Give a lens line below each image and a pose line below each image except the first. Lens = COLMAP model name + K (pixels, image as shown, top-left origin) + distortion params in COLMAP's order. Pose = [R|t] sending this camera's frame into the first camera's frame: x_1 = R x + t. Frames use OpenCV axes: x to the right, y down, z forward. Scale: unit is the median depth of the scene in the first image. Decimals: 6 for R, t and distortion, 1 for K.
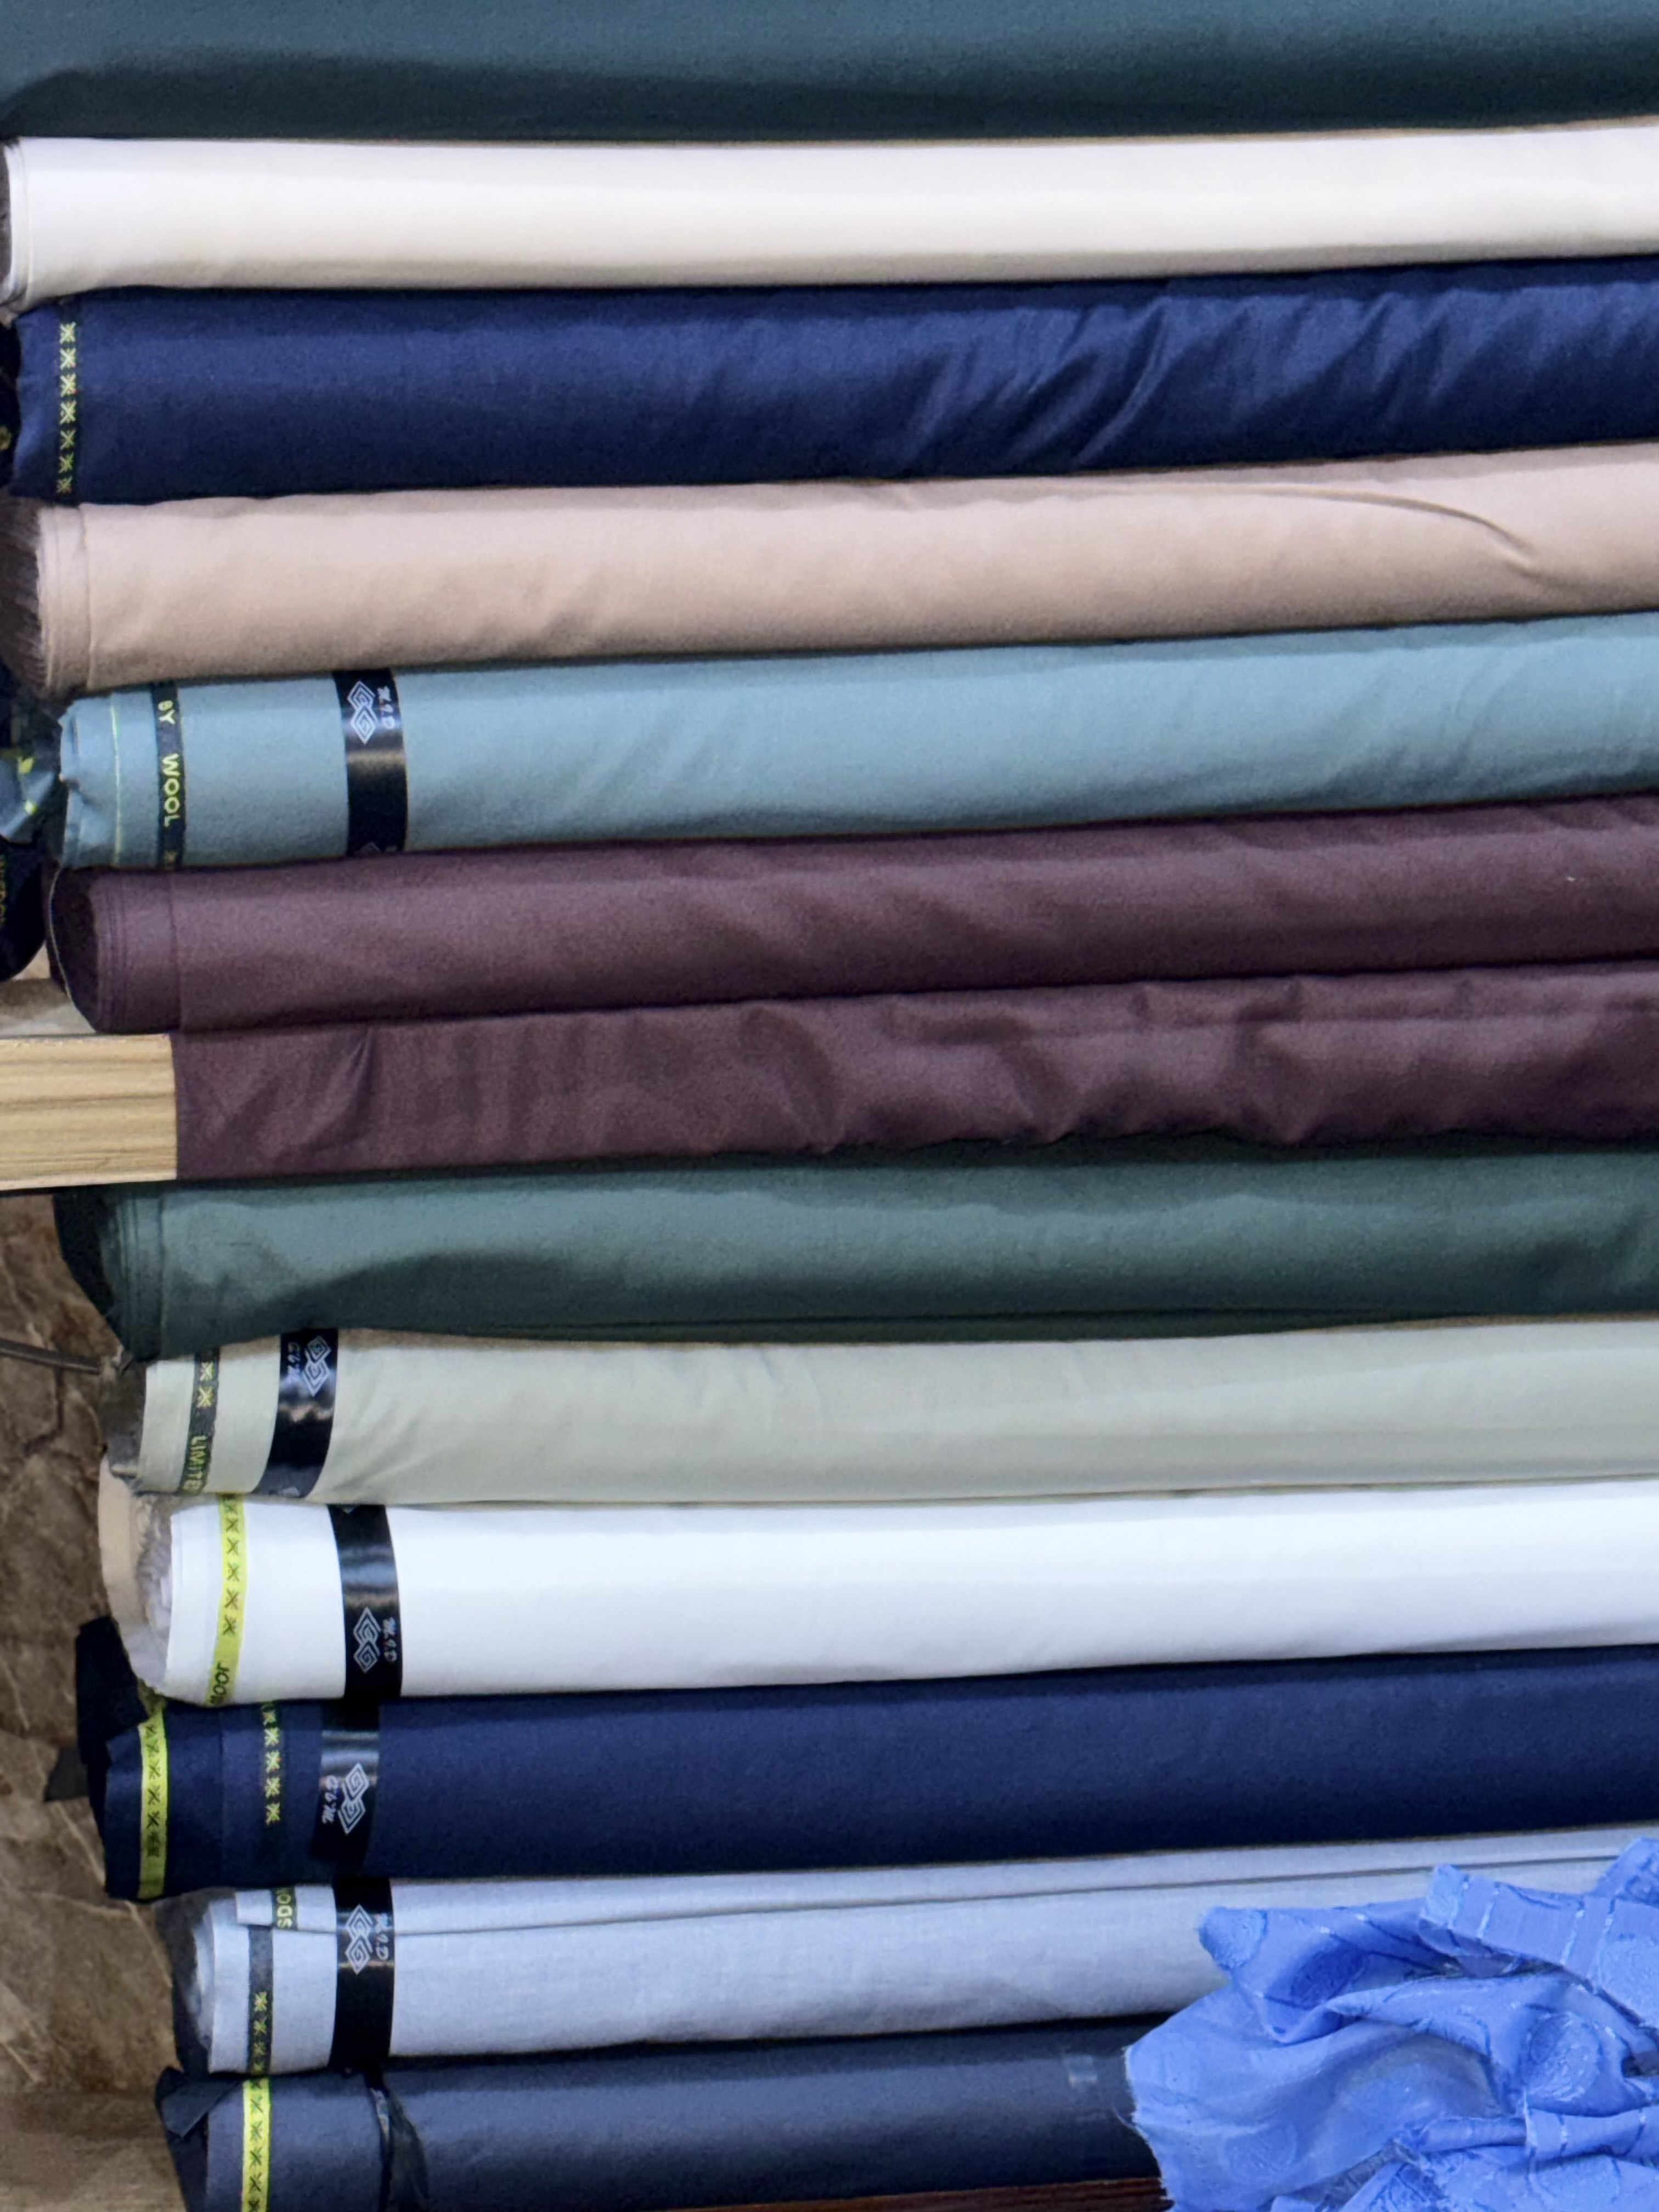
lens RADIAL K [[6023.5, 0, 832.4], [0, 6023.5, 1112.4], [0, 0, 1]] dist [0.056611, 0.000000]
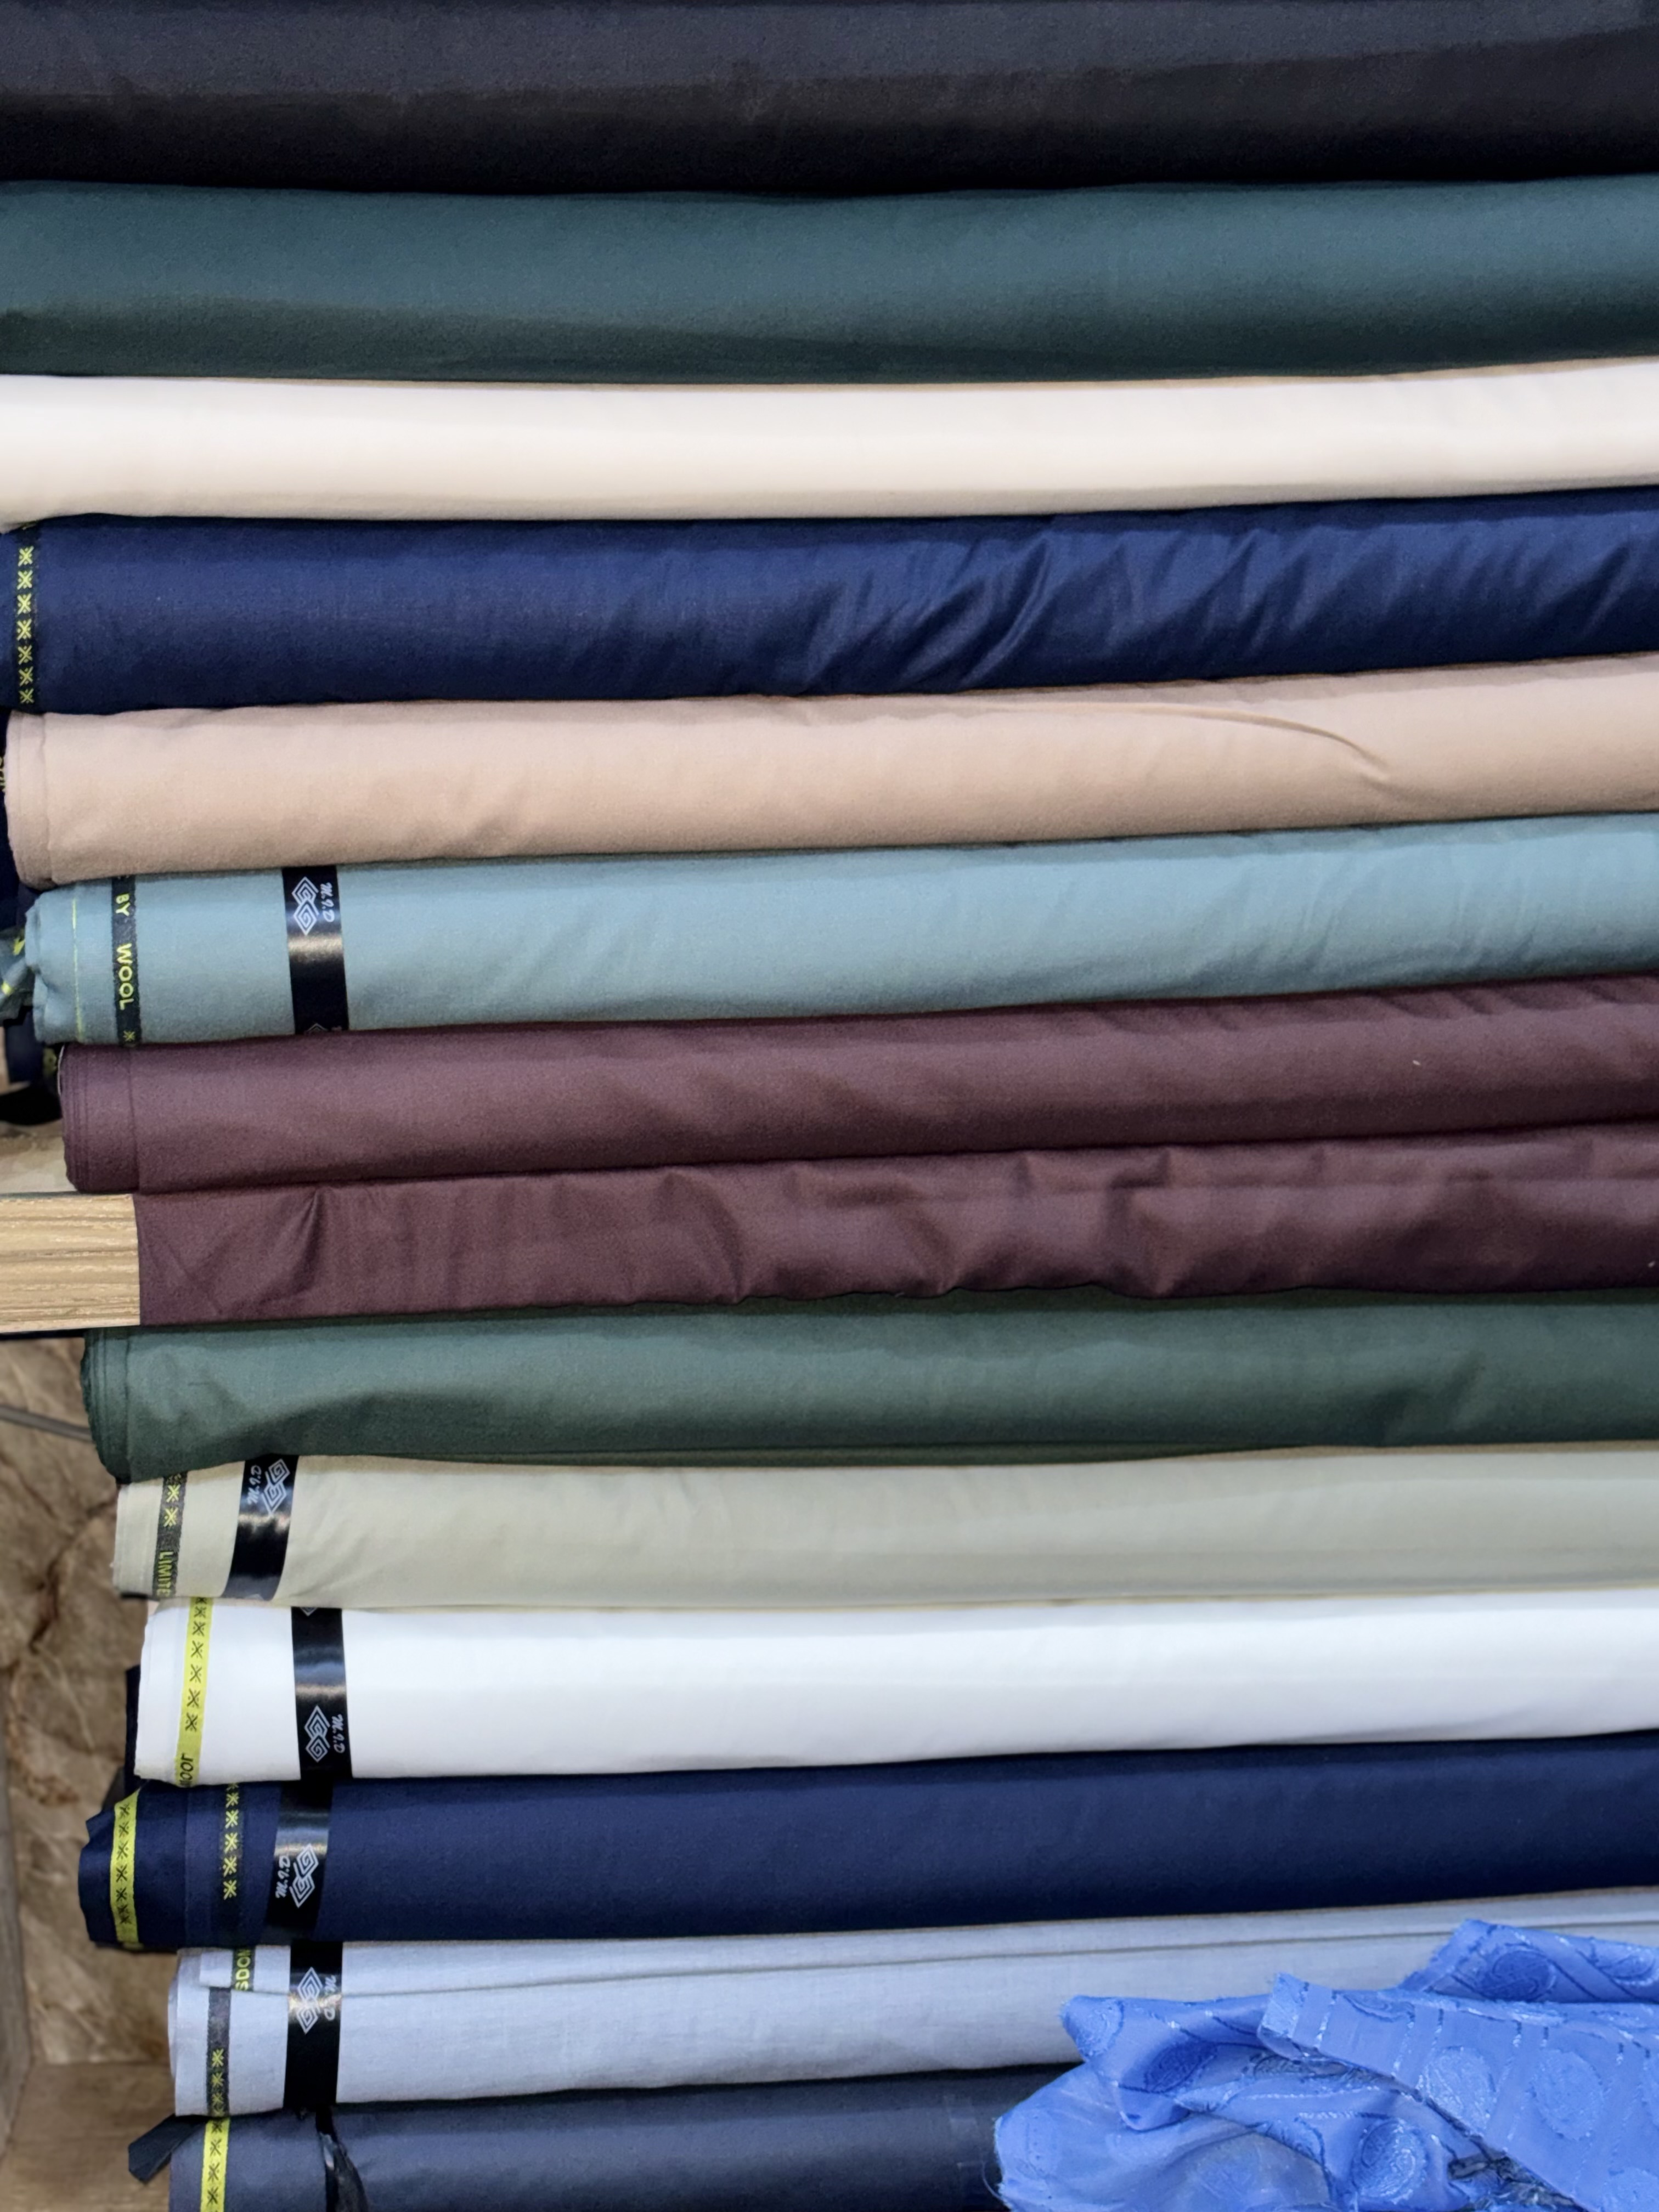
lens RADIAL K [[3618.9, 0, 822.8], [0, 3618.9, 1094.0], [0, 0, 1]] dist [0.110803, 0.000000]
pose [[0.998356, 0.014413, -0.055477, 0.051759], [-0.013615, 0.999799, 0.014729, -0.042043], [0.055678, -0.013949, 0.998351, 0.335750]]
